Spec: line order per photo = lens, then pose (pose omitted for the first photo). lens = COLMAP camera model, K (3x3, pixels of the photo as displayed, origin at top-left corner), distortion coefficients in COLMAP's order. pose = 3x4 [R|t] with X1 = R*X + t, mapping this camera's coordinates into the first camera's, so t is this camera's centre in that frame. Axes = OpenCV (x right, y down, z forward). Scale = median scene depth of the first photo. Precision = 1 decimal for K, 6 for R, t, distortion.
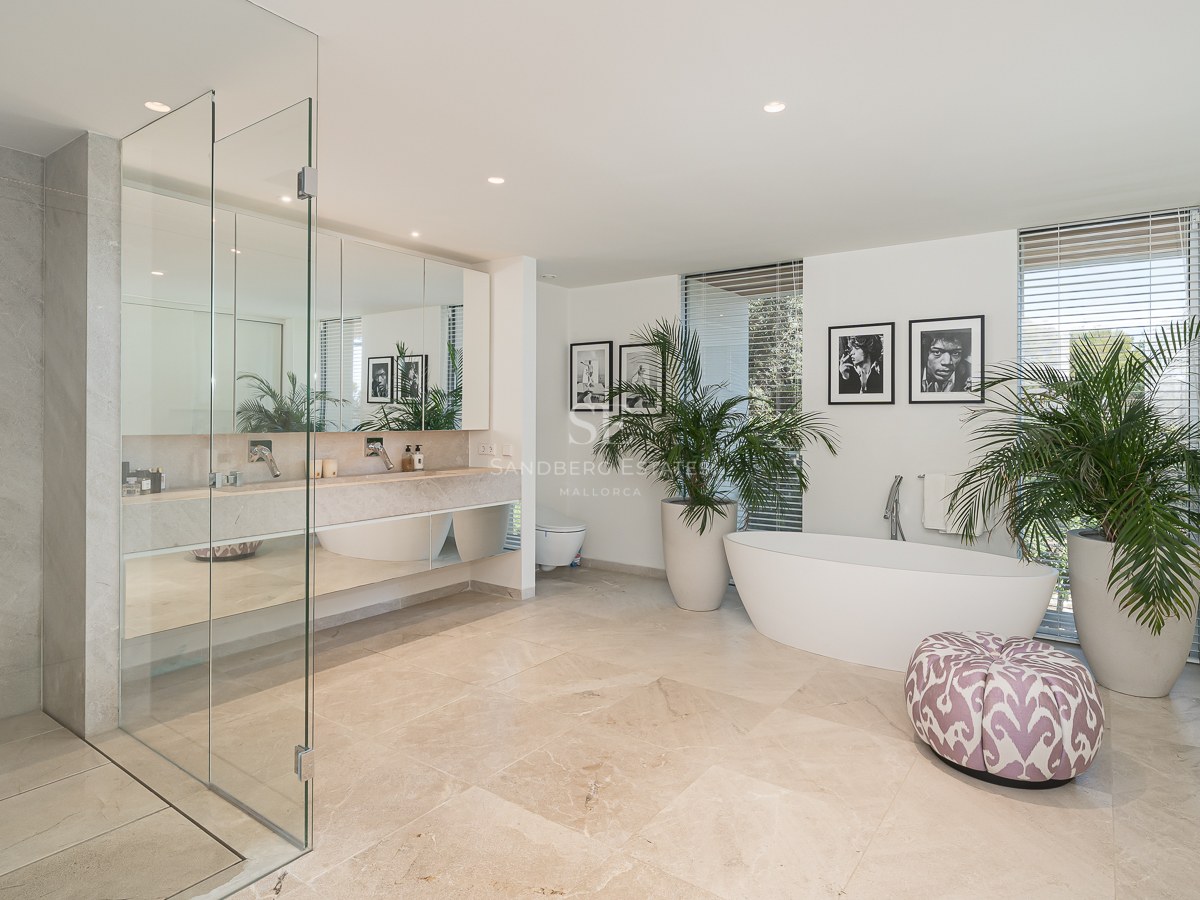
lens RADIAL K [[695.8, 0, 600.5], [0, 695.8, 416.1], [0, 0, 1]] dist [0.000886, 0.000478]
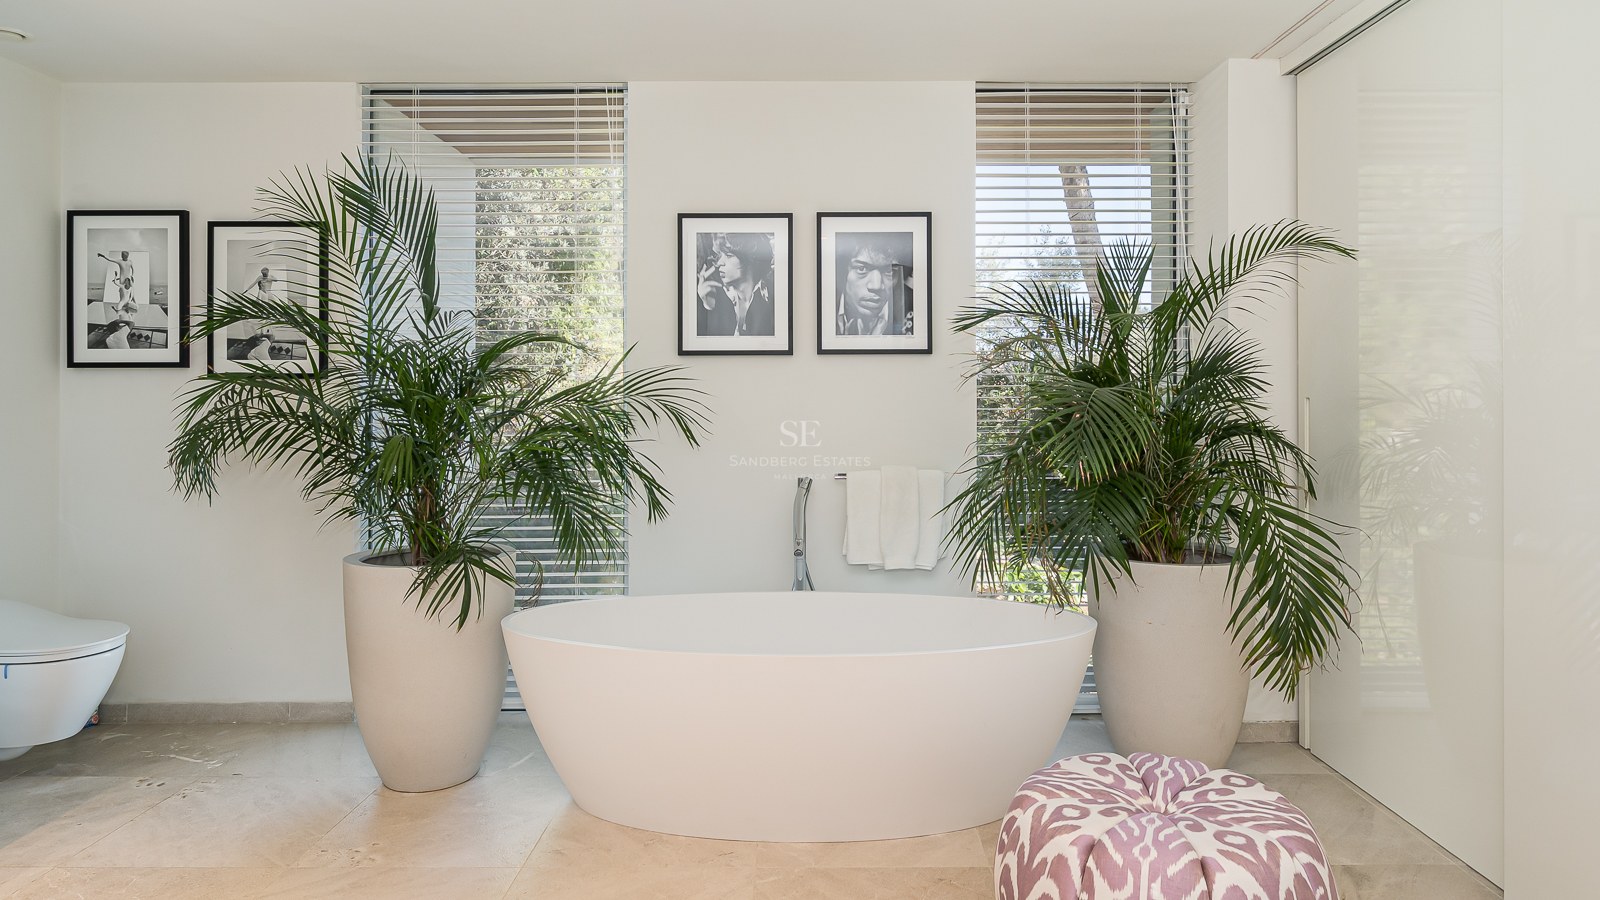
lens RADIAL K [[981.8, 0, 800.2], [0, 981.8, 390.1], [0, 0, 1]] dist [-0.002246, -0.000450]
pose [[0.797756, -0.001893, 0.602977, -0.064194], [0.003830, 0.999991, -0.001928, 0.013299], [-0.602968, 0.003847, 0.797756, 0.331899]]
